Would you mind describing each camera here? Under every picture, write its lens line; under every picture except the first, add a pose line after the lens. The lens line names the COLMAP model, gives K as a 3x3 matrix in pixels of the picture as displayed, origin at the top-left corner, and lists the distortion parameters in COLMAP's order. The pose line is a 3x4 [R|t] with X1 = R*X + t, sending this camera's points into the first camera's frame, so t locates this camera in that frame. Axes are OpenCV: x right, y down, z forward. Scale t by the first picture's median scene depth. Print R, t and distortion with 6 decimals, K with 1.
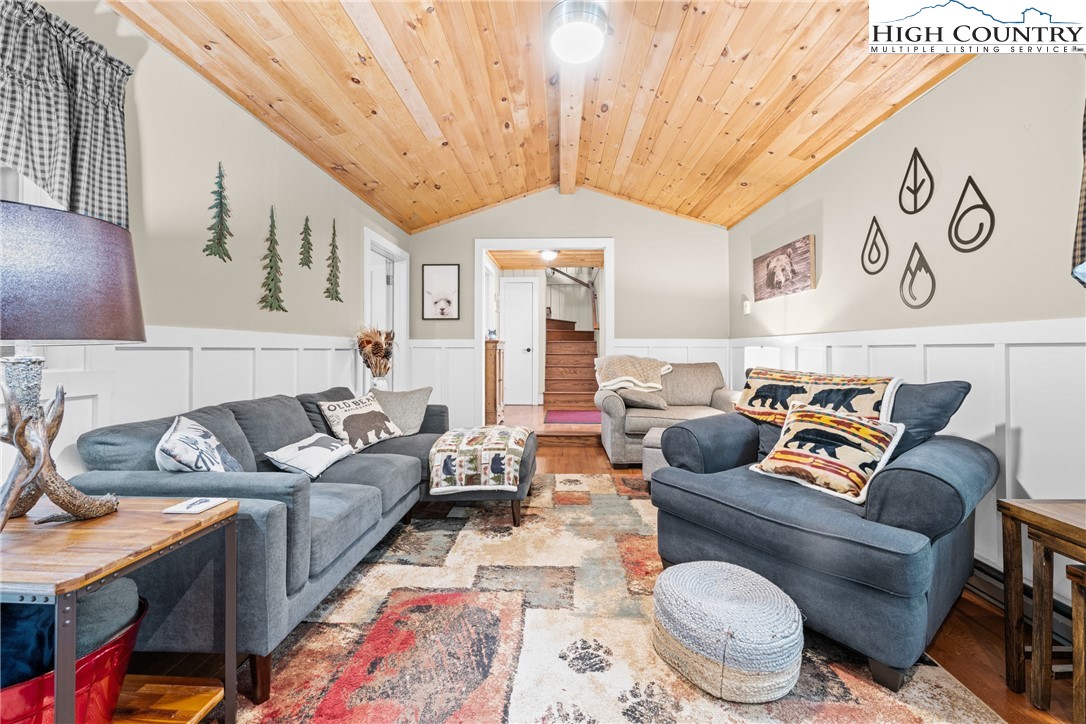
lens RADIAL K [[434.2, 0, 541.4], [0, 434.2, 352.8], [0, 0, 1]] dist [-0.000020, 0.000003]
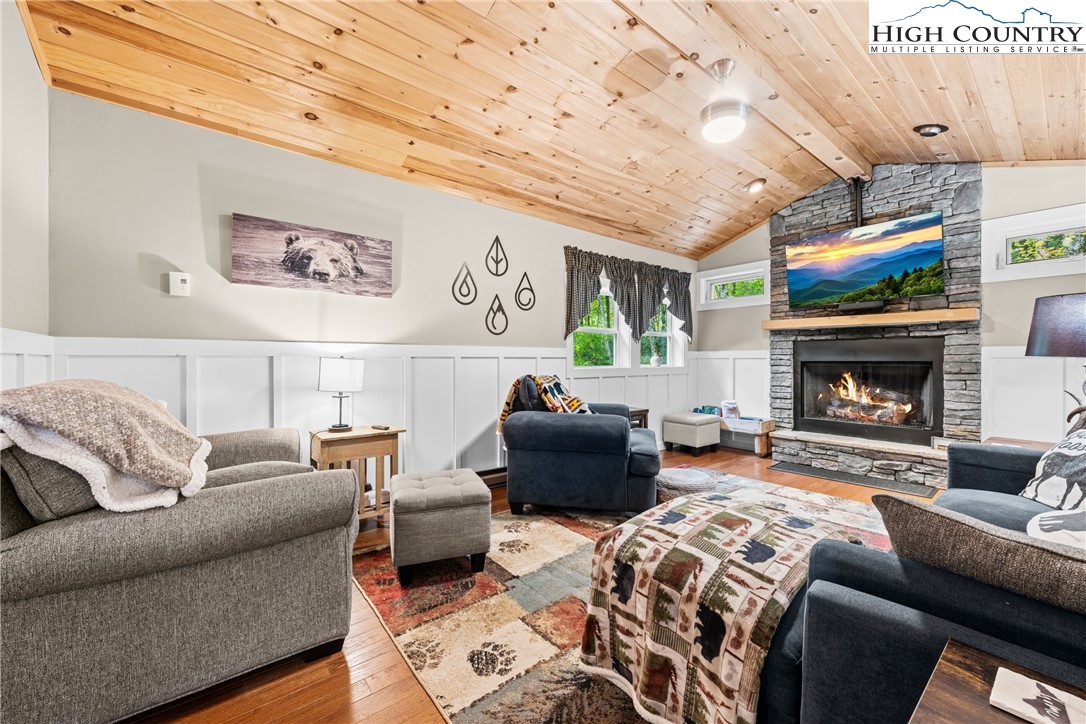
lens RADIAL K [[434.2, 0, 542.5], [0, 434.2, 361.2], [0, 0, 1]] dist [-0.000020, 0.000003]
pose [[-0.663595, -0.005655, 0.748070, -0.457558], [0.003267, 0.999940, 0.010457, -0.019536], [-0.748085, 0.009383, -0.663537, 1.919072]]
